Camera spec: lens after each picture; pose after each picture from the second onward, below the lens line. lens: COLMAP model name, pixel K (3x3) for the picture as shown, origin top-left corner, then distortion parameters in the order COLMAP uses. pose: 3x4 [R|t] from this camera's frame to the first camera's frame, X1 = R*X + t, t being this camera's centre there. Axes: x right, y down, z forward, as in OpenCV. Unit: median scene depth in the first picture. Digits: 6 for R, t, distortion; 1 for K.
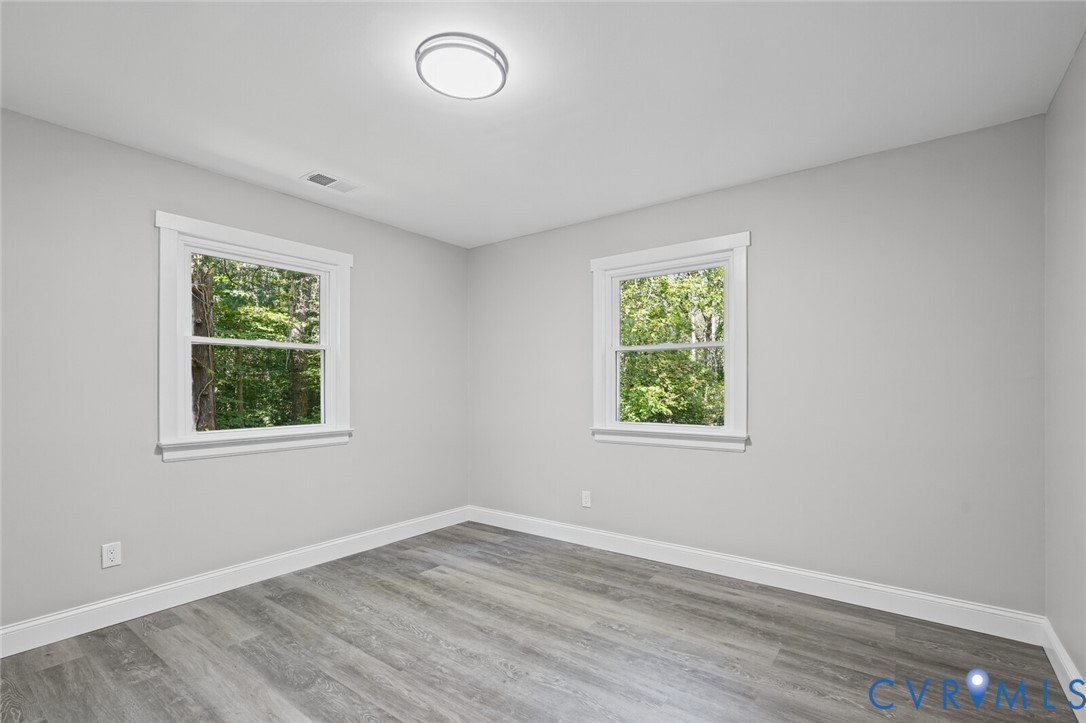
lens RADIAL K [[473.7, 0, 552.9], [0, 473.7, 378.1], [0, 0, 1]] dist [-0.004283, 0.000477]
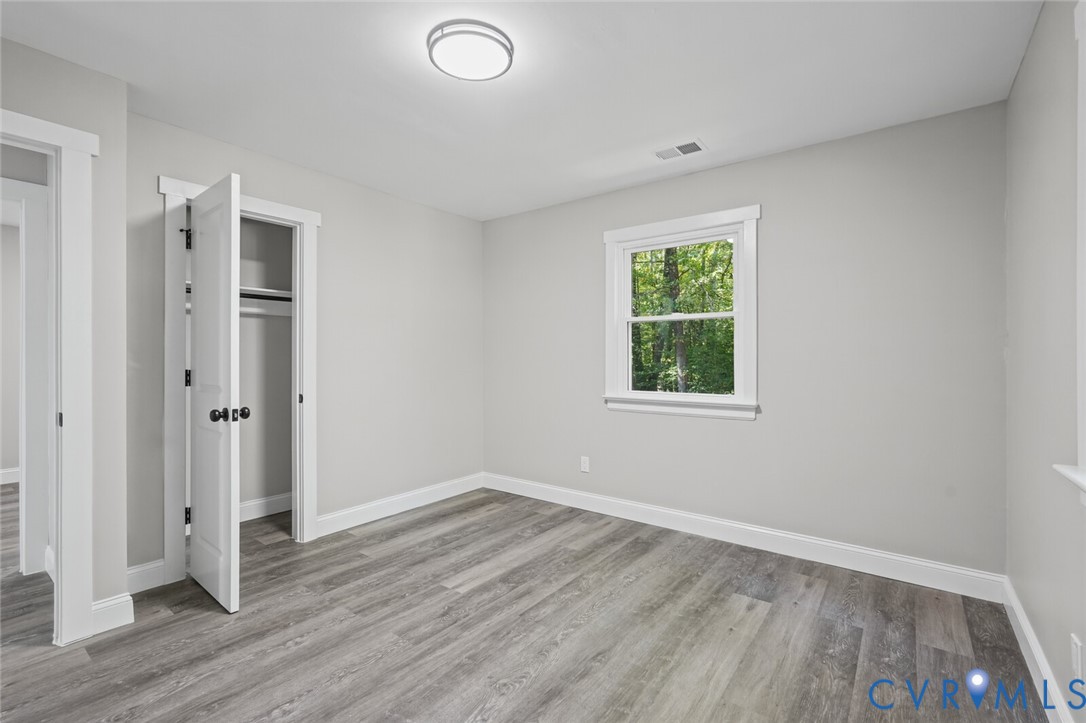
lens RADIAL K [[485.2, 0, 552.7], [0, 485.2, 349.9], [0, 0, 1]] dist [-0.010826, 0.001578]
pose [[0.009930, -0.014595, -0.999844, 0.656472], [0.019681, 0.999703, -0.014398, 0.018514], [0.999757, -0.019535, 0.010214, 0.875981]]
